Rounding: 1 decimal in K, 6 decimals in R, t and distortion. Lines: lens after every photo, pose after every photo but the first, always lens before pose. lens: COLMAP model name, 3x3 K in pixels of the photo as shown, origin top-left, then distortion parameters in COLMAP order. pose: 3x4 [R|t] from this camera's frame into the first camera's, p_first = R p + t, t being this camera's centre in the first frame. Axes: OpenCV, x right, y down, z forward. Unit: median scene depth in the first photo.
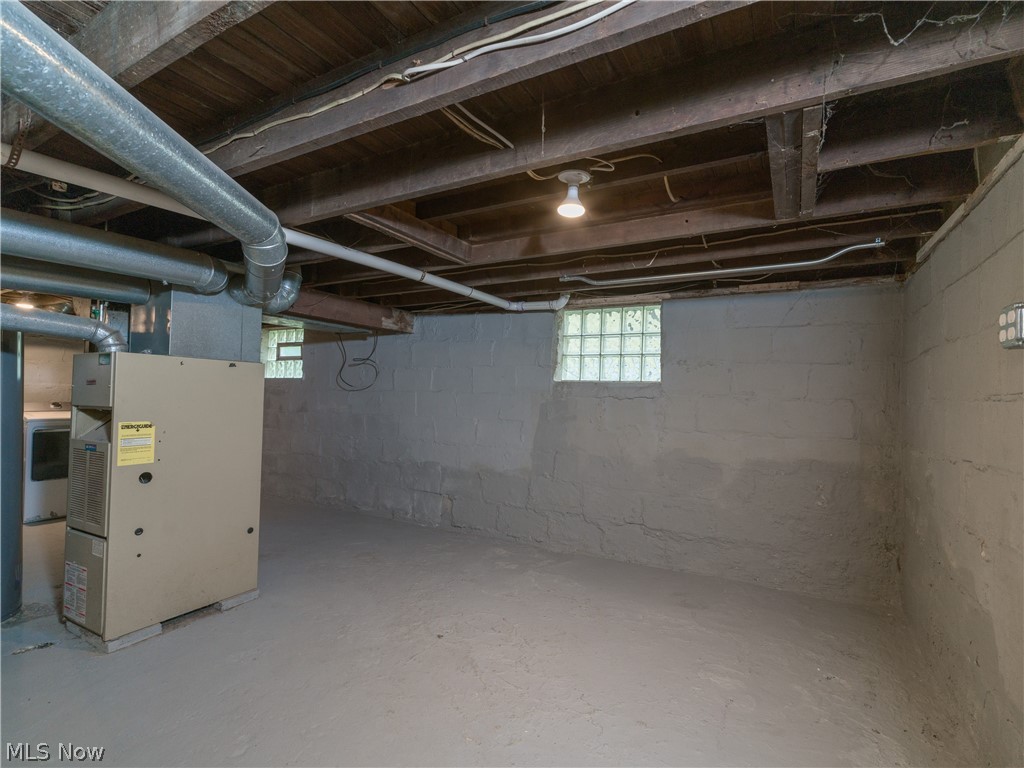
lens RADIAL K [[476.6, 0, 513.2], [0, 476.6, 386.3], [0, 0, 1]] dist [-0.002113, -0.000430]
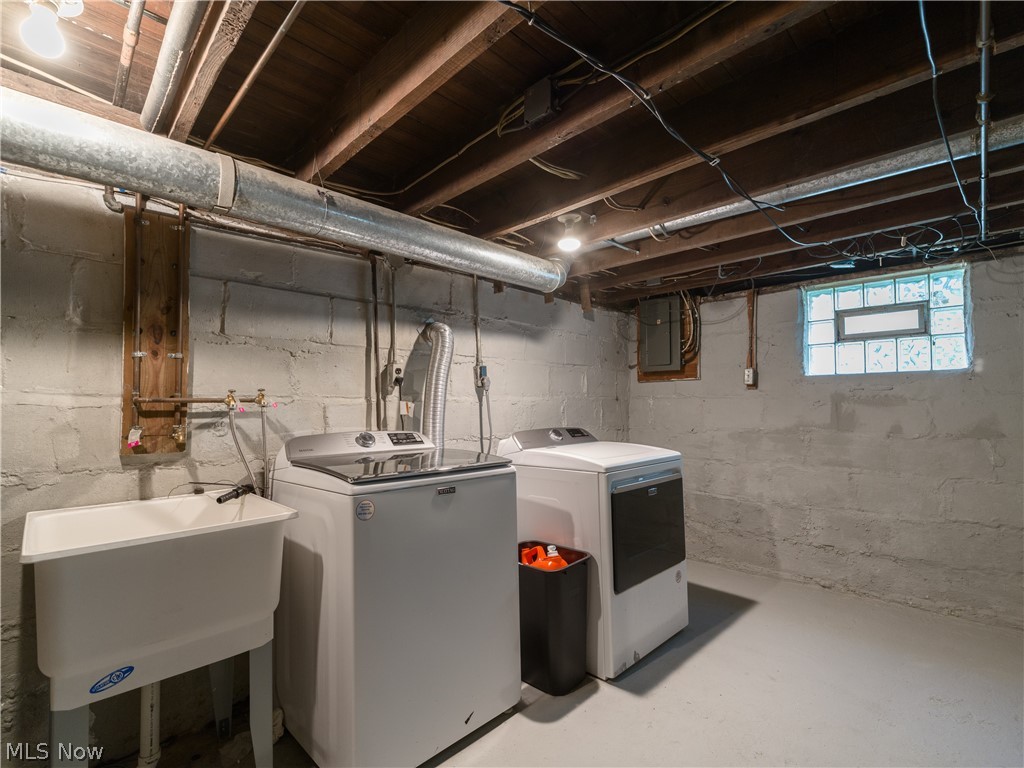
lens RADIAL K [[476.6, 0, 513.1], [0, 476.6, 386.9], [0, 0, 1]] dist [-0.002113, -0.000430]
pose [[0.961559, -0.037656, -0.272003, -0.706956], [0.035530, 0.999287, -0.012741, -0.008580], [0.272289, 0.002587, 0.962212, 0.367701]]
